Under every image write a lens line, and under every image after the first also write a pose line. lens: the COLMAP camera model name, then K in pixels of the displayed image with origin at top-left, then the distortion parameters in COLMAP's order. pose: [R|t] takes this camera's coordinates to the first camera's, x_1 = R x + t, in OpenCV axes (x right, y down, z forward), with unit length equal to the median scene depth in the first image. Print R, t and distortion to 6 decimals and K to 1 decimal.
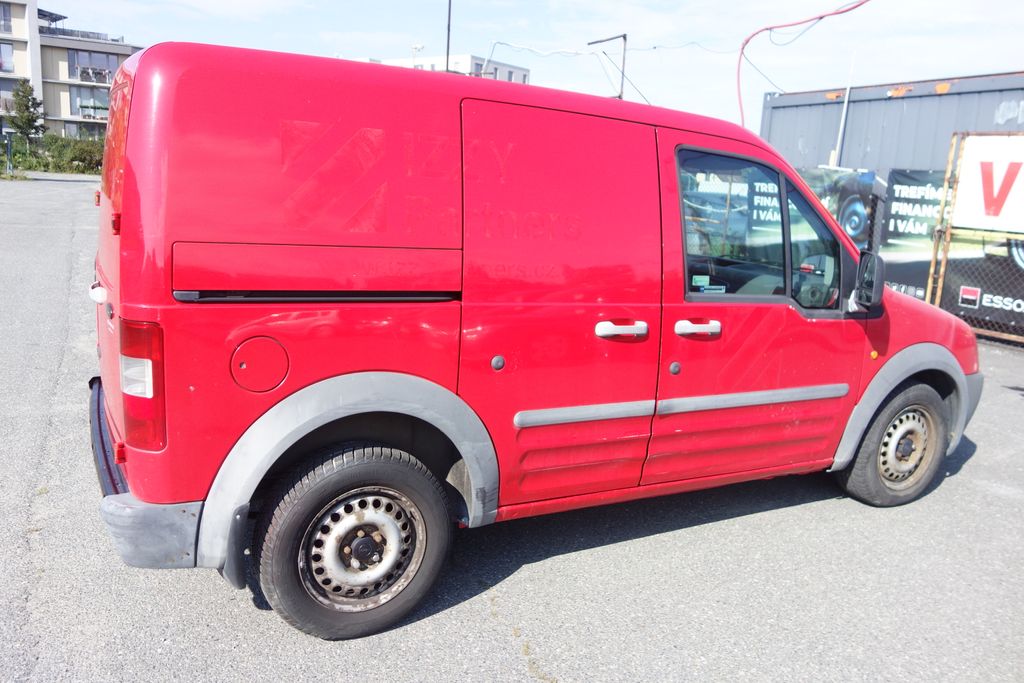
lens RADIAL K [[815.4, 0, 506.5], [0, 815.4, 340.7], [0, 0, 1]] dist [0.008676, -0.002965]
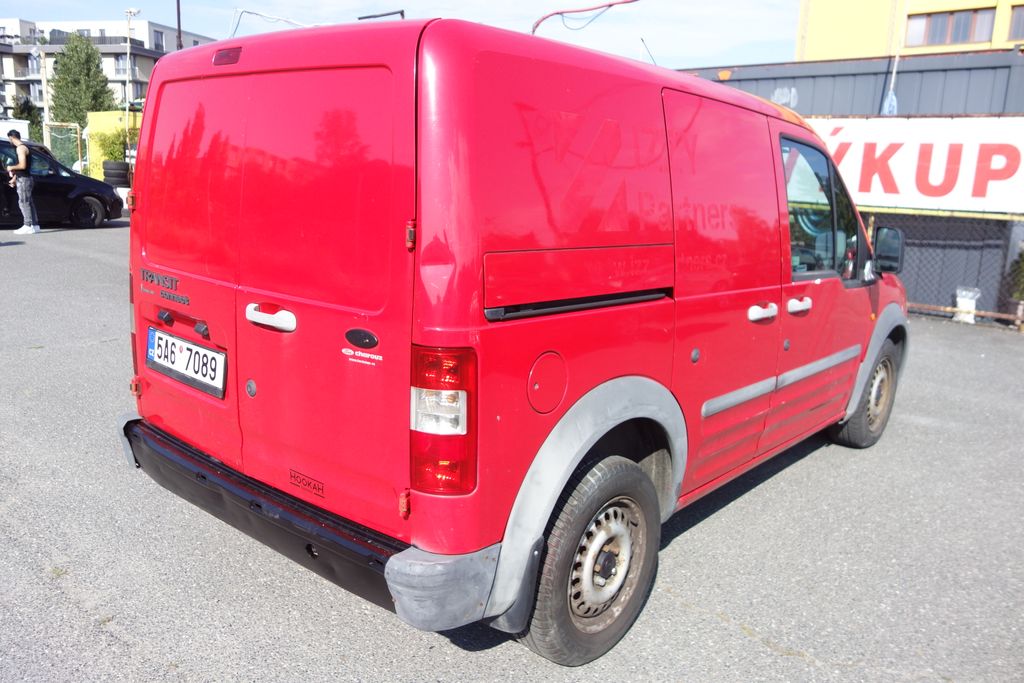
lens RADIAL K [[815.7, 0, 508.5], [0, 815.7, 342.2], [0, 0, 1]] dist [0.010875, -0.006450]
pose [[0.933956, -0.091111, 0.345579, -0.499779], [0.081128, 0.995764, 0.043276, -0.044861], [-0.348058, -0.012381, 0.937391, 0.127560]]
